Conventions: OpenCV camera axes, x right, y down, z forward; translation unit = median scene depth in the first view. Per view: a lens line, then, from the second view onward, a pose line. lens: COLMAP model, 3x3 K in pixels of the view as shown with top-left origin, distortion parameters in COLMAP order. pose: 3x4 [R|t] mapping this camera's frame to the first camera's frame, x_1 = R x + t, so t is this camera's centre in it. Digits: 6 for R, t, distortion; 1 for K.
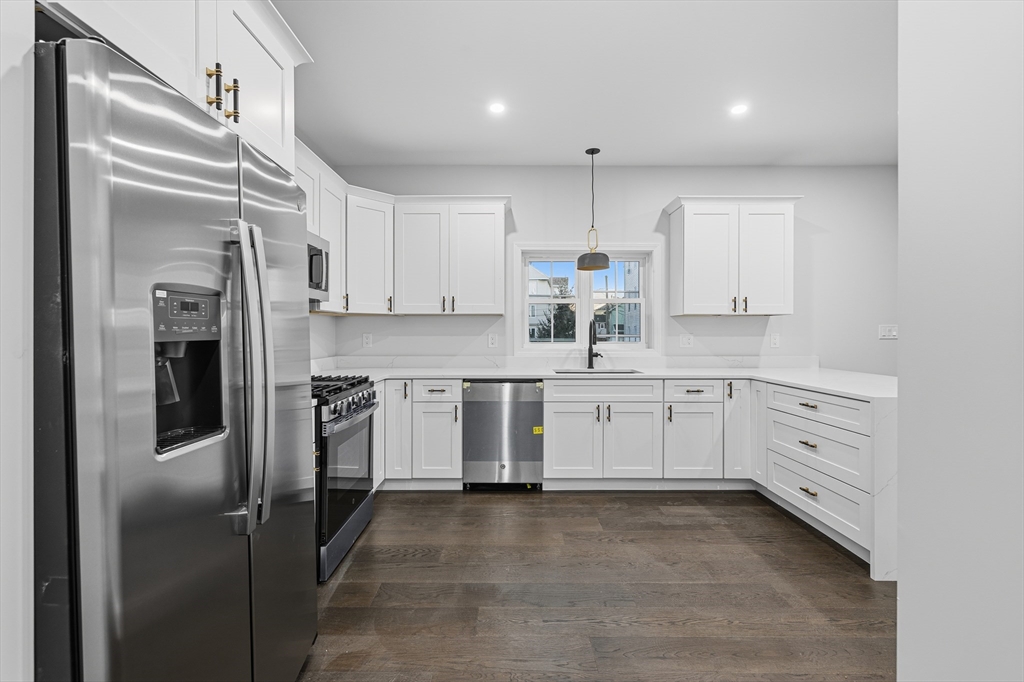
lens RADIAL K [[446.8, 0, 508.5], [0, 446.8, 331.8], [0, 0, 1]] dist [-0.001284, -0.000102]
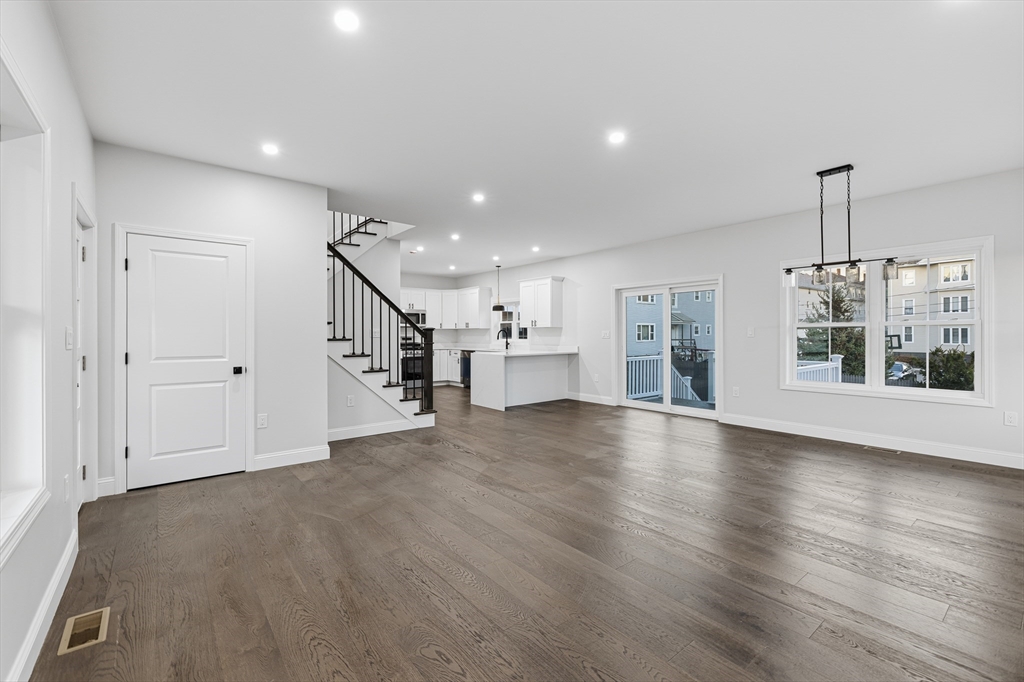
lens RADIAL K [[446.8, 0, 508.5], [0, 446.8, 331.8], [0, 0, 1]] dist [-0.001284, -0.000102]
pose [[0.621686, -0.010951, -0.783190, 2.497947], [0.003367, 0.999930, -0.011309, 0.015018], [0.783259, 0.004394, 0.621680, -0.657405]]
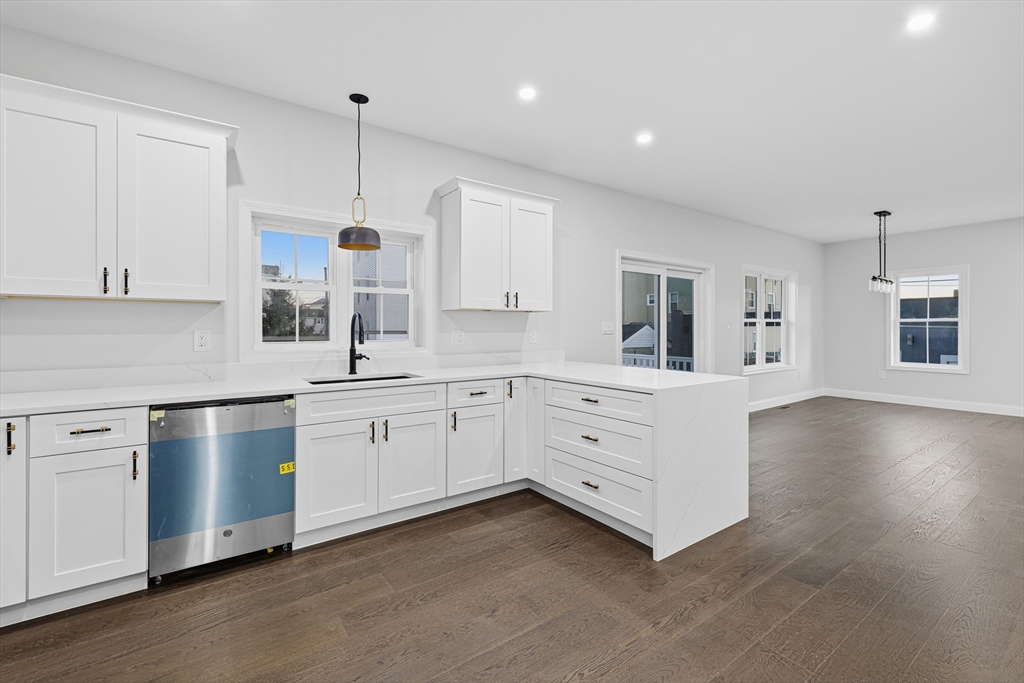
lens RADIAL K [[445.6, 0, 511.0], [0, 445.6, 327.5], [0, 0, 1]] dist [-0.000488, 0.000267]
pose [[0.814170, 0.001431, 0.580625, -0.053505], [-0.000456, 0.999998, -0.001824, 0.000889], [-0.580627, 0.001221, 0.814169, 0.224686]]
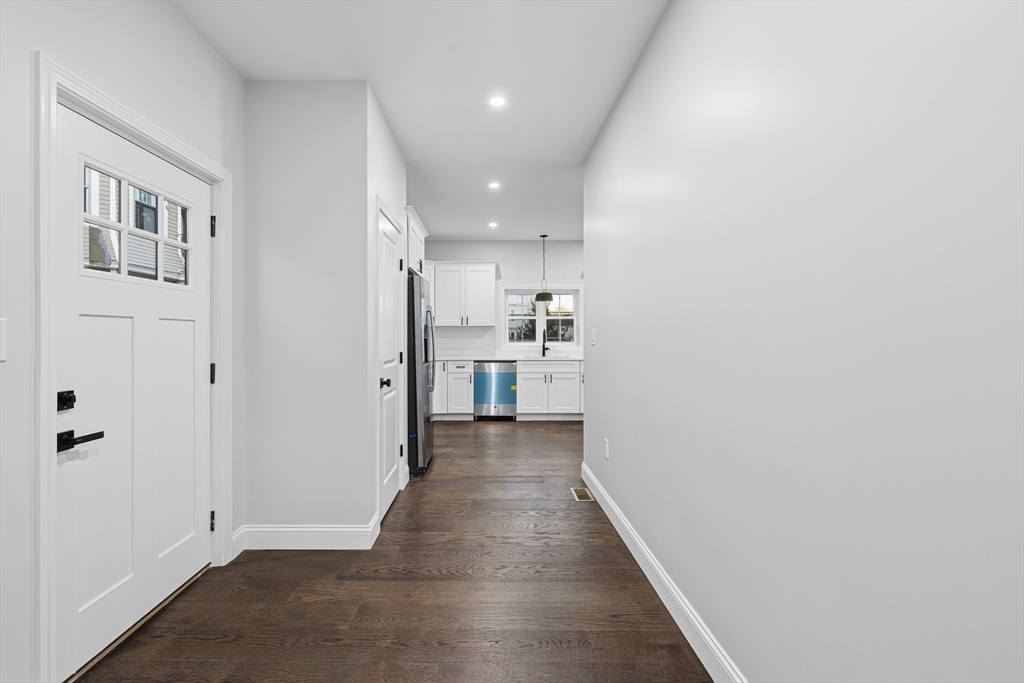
lens RADIAL K [[446.8, 0, 508.5], [0, 446.8, 332.3], [0, 0, 1]] dist [-0.001284, -0.000102]
pose [[0.998984, -0.001229, 0.045046, -0.040765], [0.001530, 0.999977, -0.006655, -0.002082], [-0.045037, 0.006718, 0.998963, -0.881287]]
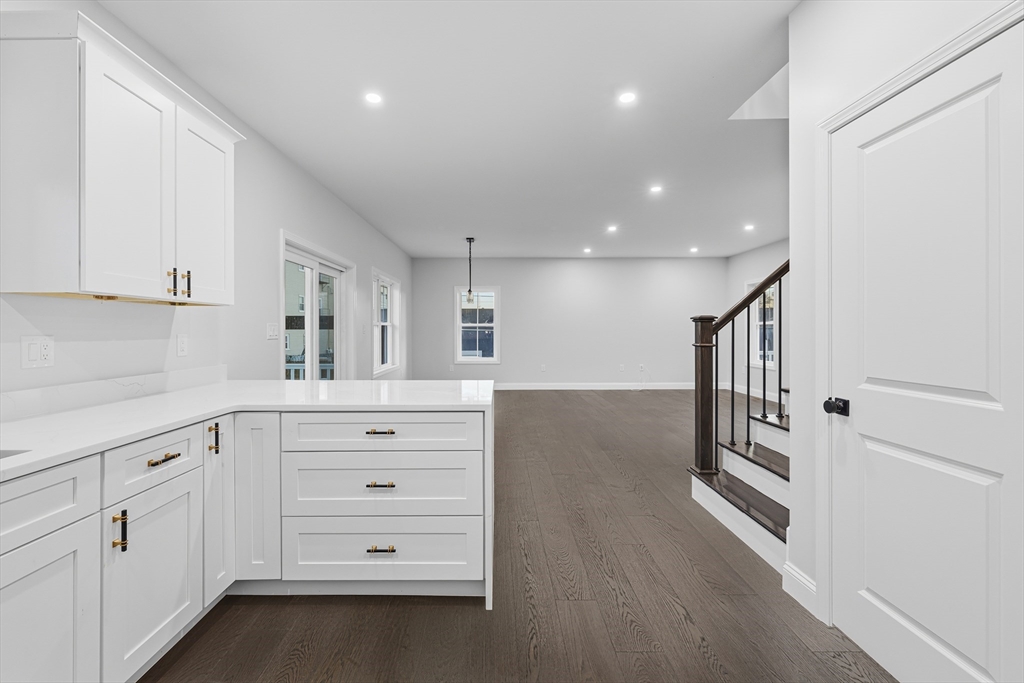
lens RADIAL K [[446.8, 0, 508.5], [0, 446.8, 332.3], [0, 0, 1]] dist [-0.001284, -0.000102]
pose [[-0.005241, -0.002433, 0.999983, -0.047716], [0.000951, 0.999997, 0.002438, 0.000184], [-0.999986, 0.000964, -0.005239, 0.643942]]
